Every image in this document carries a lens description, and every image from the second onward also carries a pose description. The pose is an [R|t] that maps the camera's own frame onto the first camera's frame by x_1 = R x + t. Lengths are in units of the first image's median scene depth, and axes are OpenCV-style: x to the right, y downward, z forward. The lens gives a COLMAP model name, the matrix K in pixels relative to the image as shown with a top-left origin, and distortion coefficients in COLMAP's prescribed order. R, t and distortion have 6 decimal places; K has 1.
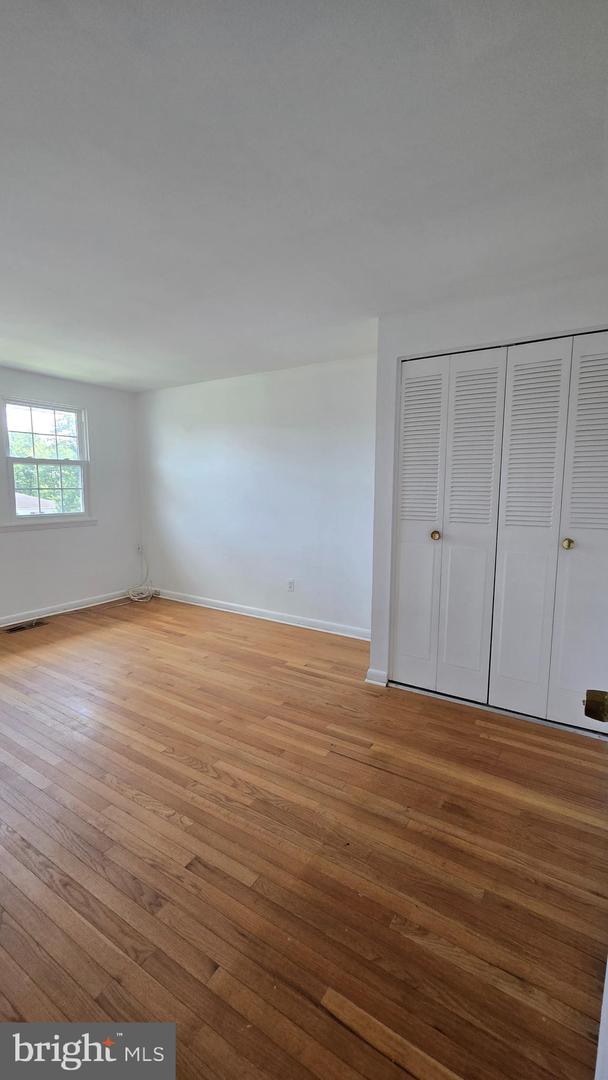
lens RADIAL K [[452.6, 0, 304.0], [0, 452.6, 540.0], [0, 0, 1]] dist [-0.000453, -0.000046]
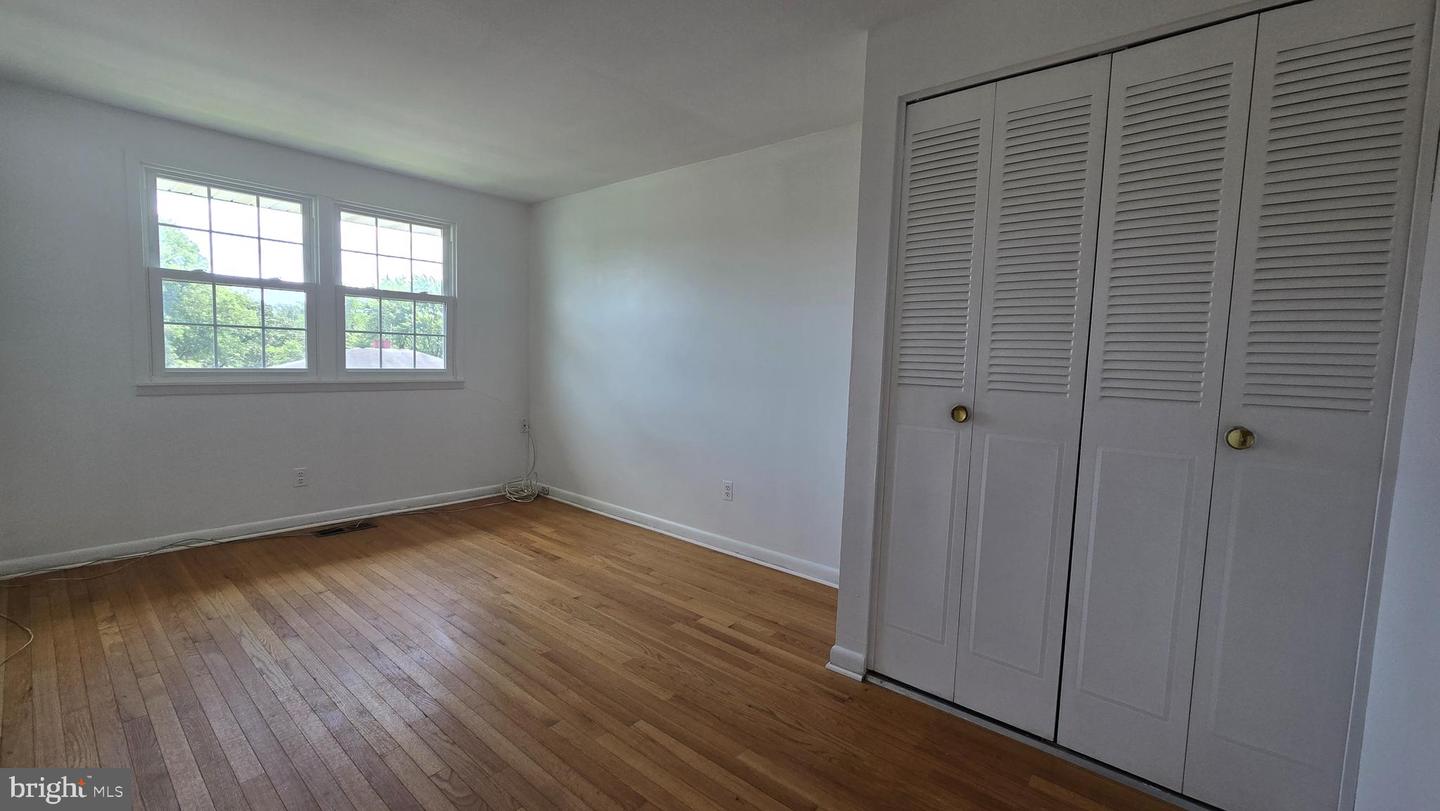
lens RADIAL K [[603.4, 0, 711.4], [0, 603.4, 405.3], [0, 0, 1]] dist [-0.000453, -0.000046]
pose [[0.990113, 0.039512, -0.134591, 0.074026], [-0.045028, 0.998255, -0.038191, 0.016755], [0.132847, 0.043874, 0.990165, 0.194676]]
